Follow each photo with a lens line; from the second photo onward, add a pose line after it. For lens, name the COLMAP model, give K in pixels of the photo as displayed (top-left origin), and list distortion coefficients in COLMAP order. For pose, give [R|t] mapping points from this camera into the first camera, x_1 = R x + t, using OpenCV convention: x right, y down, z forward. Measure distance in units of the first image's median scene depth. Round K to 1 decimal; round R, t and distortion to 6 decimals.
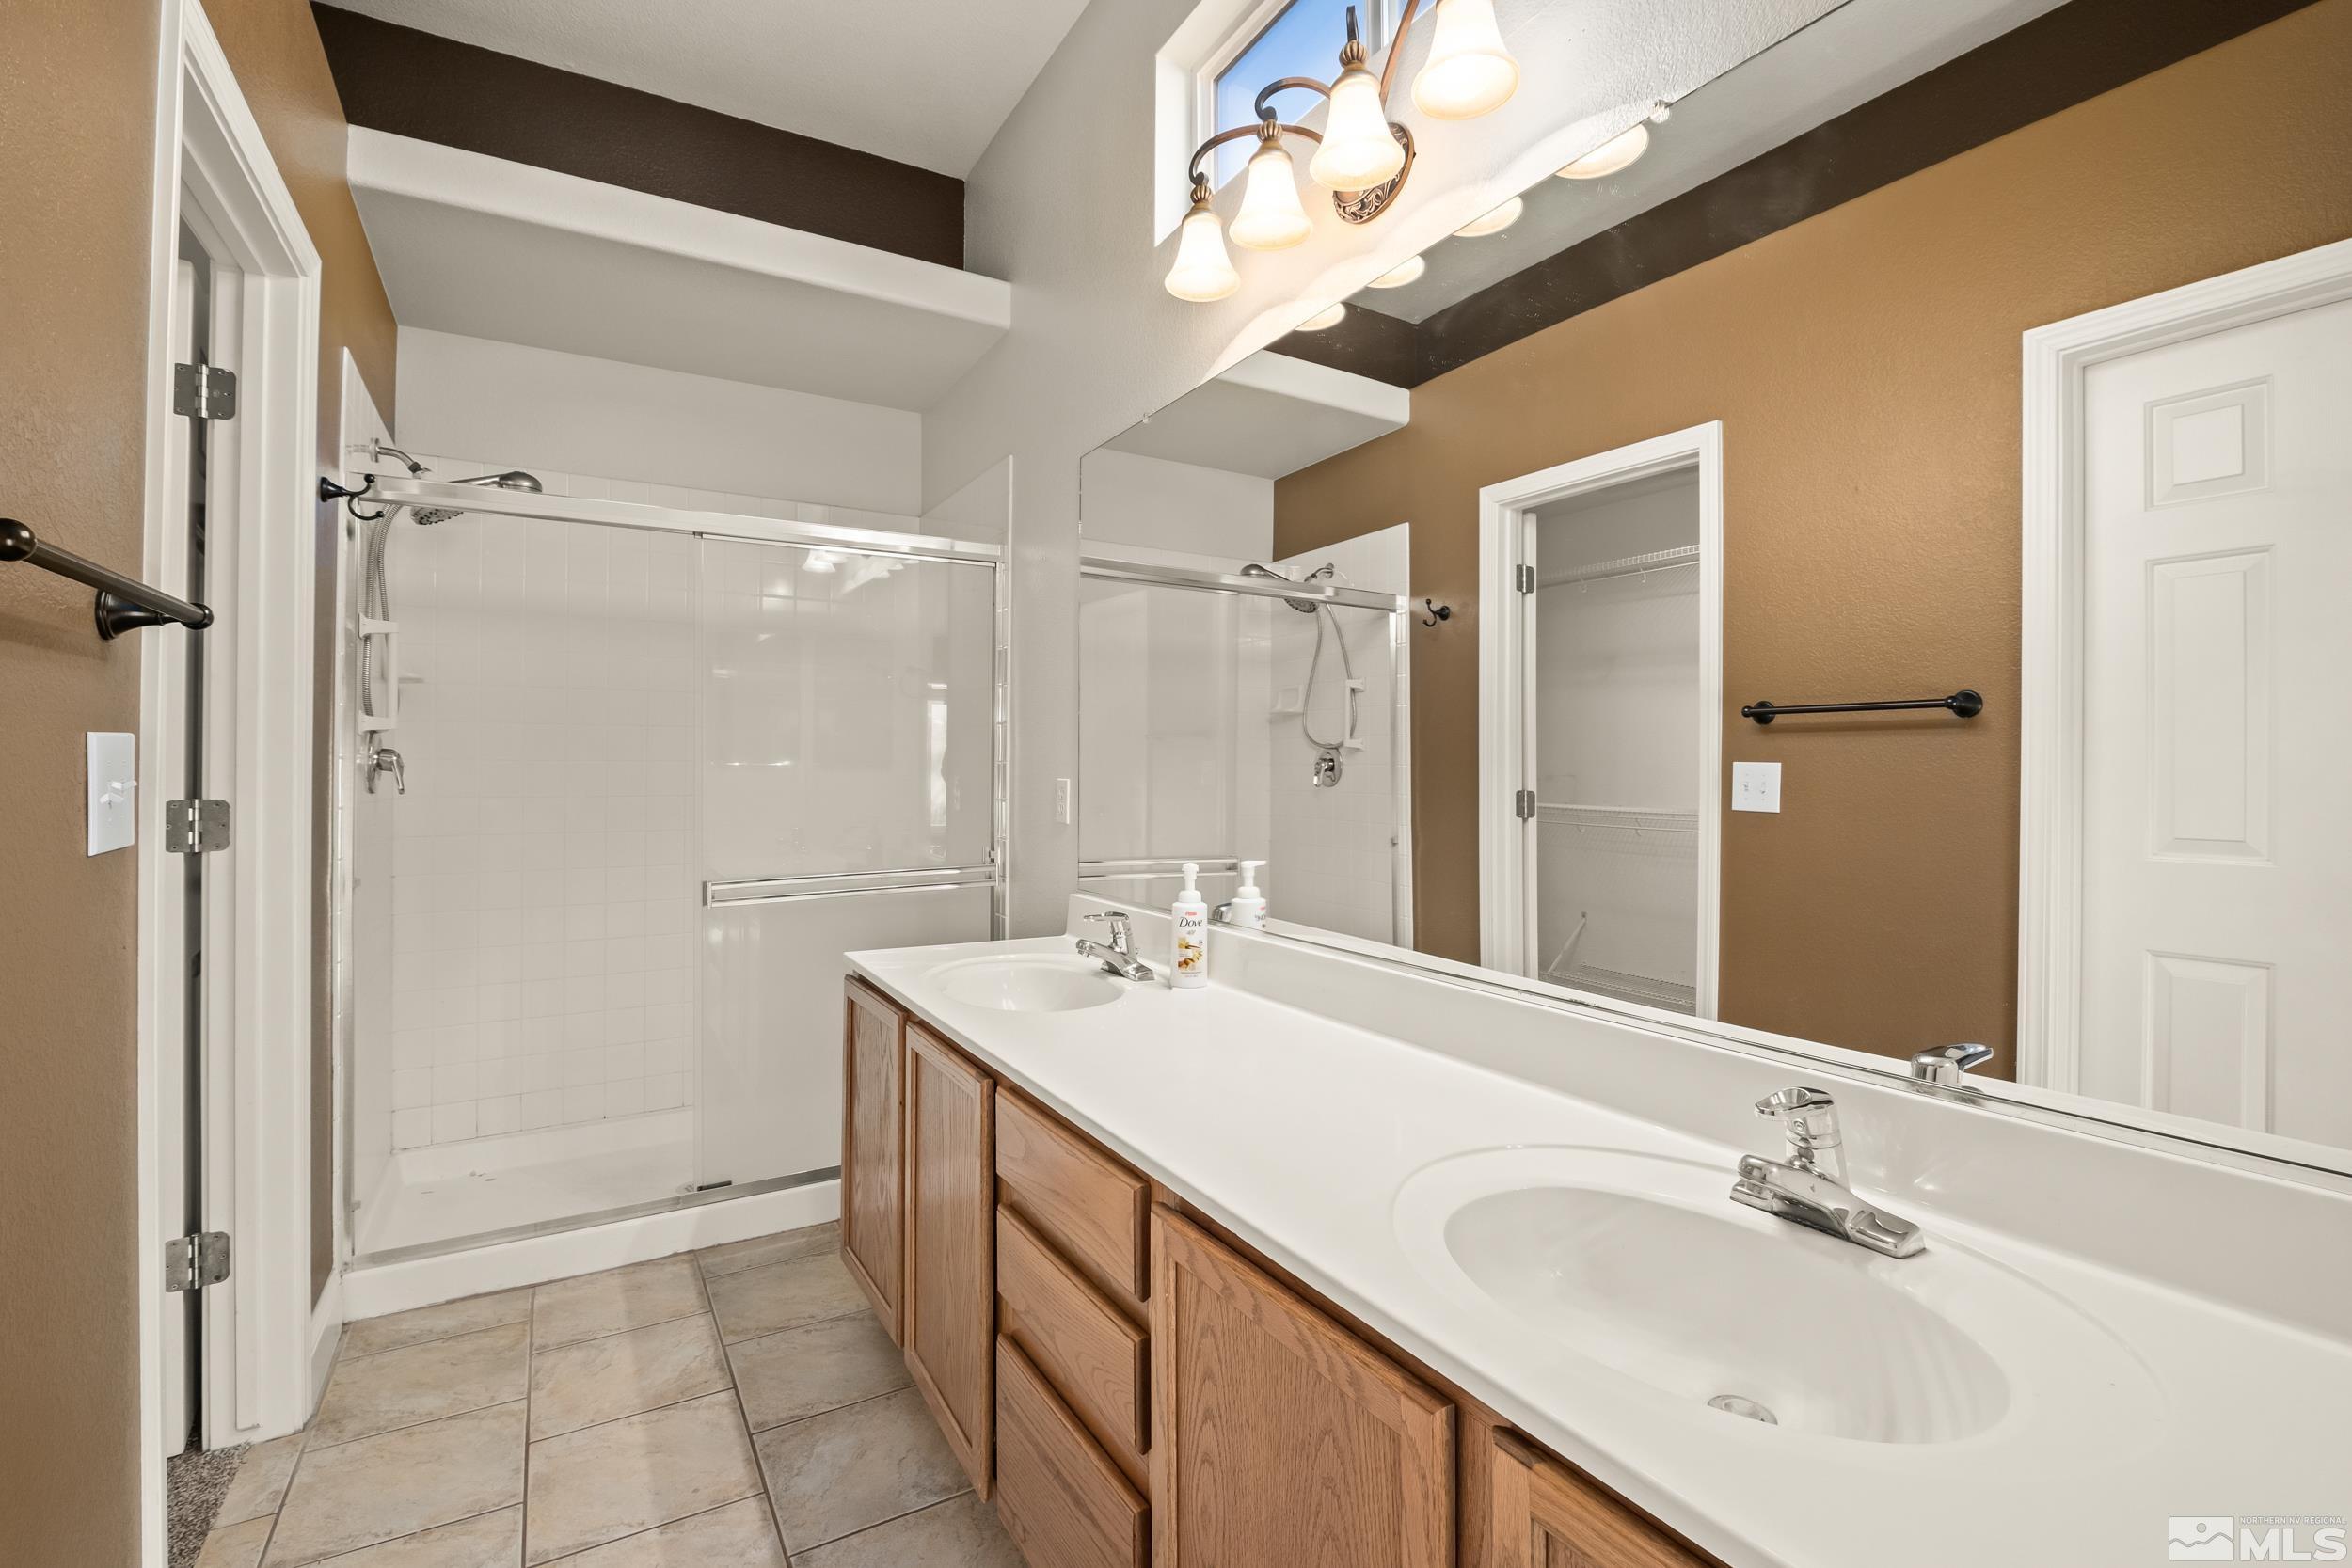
lens RADIAL K [[1040.3, 0, 1160.6], [0, 1040.3, 768.1], [0, 0, 1]] dist [-0.019929, -0.000249]
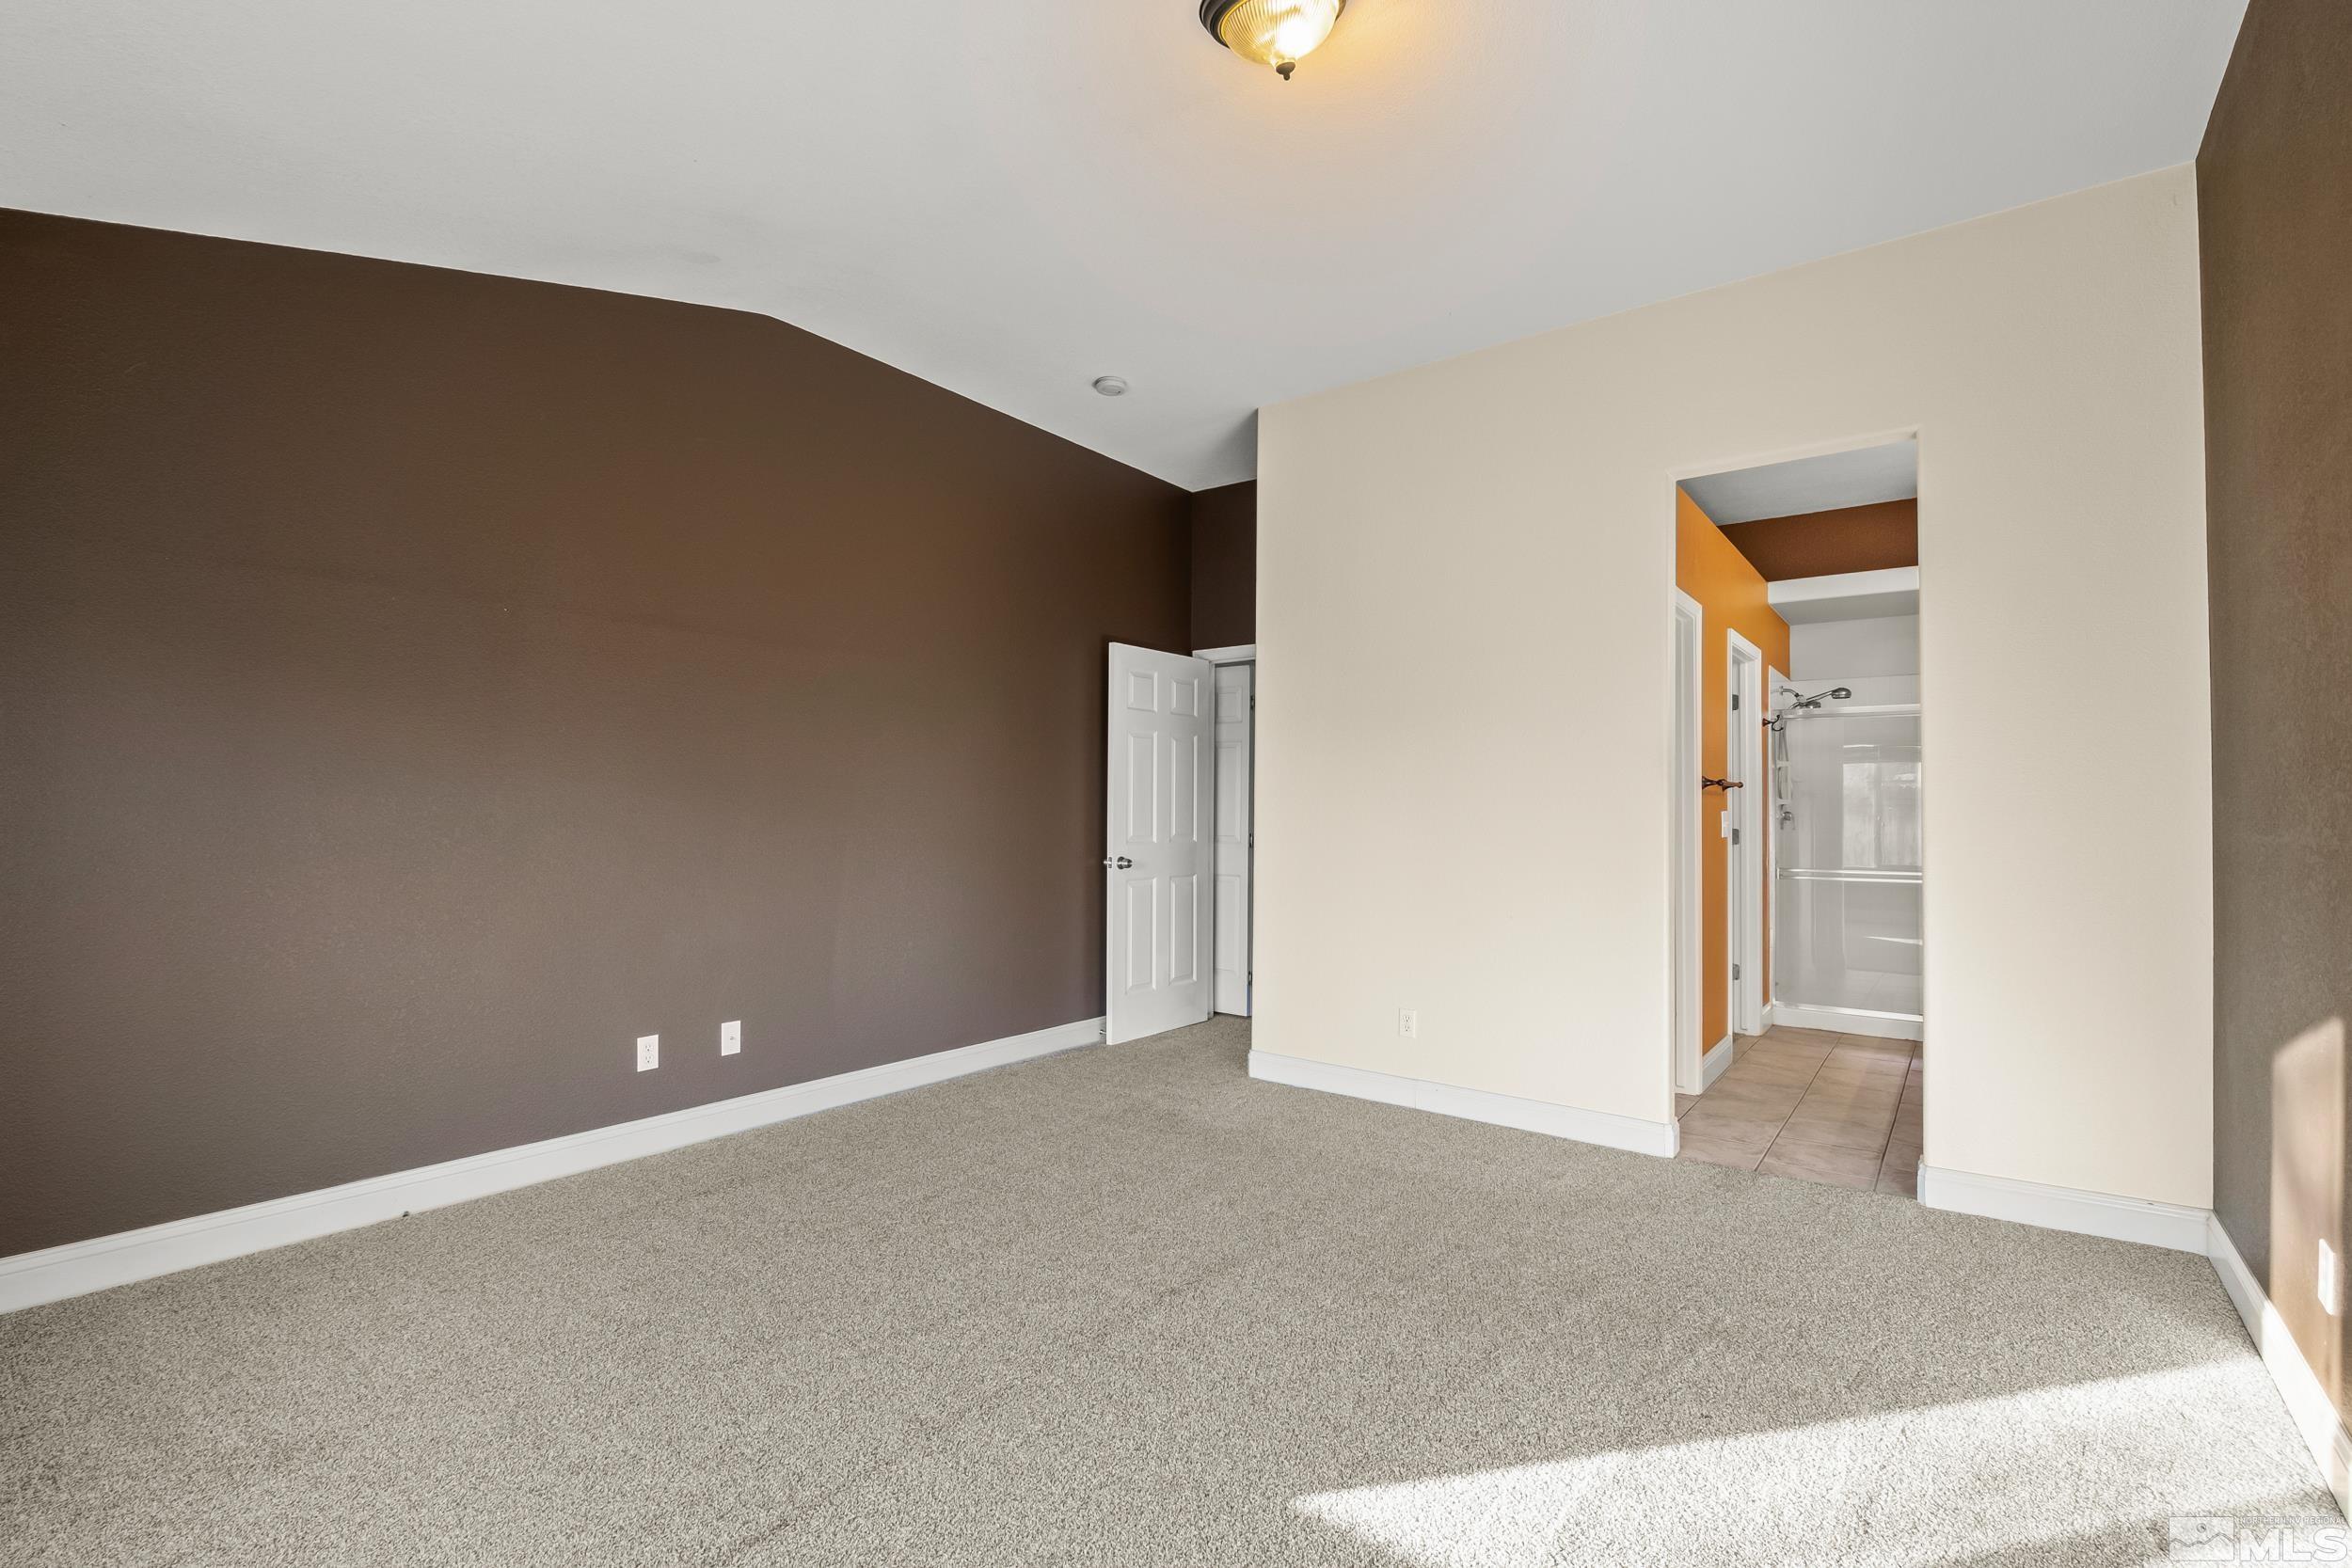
lens RADIAL K [[1040.3, 0, 1160.6], [0, 1040.3, 768.1], [0, 0, 1]] dist [-0.019929, -0.000249]
pose [[0.358849, -0.031632, -0.932859, 1.192654], [-0.005034, 0.999345, -0.035824, -0.030534], [0.933382, 0.017552, 0.358455, -1.511247]]
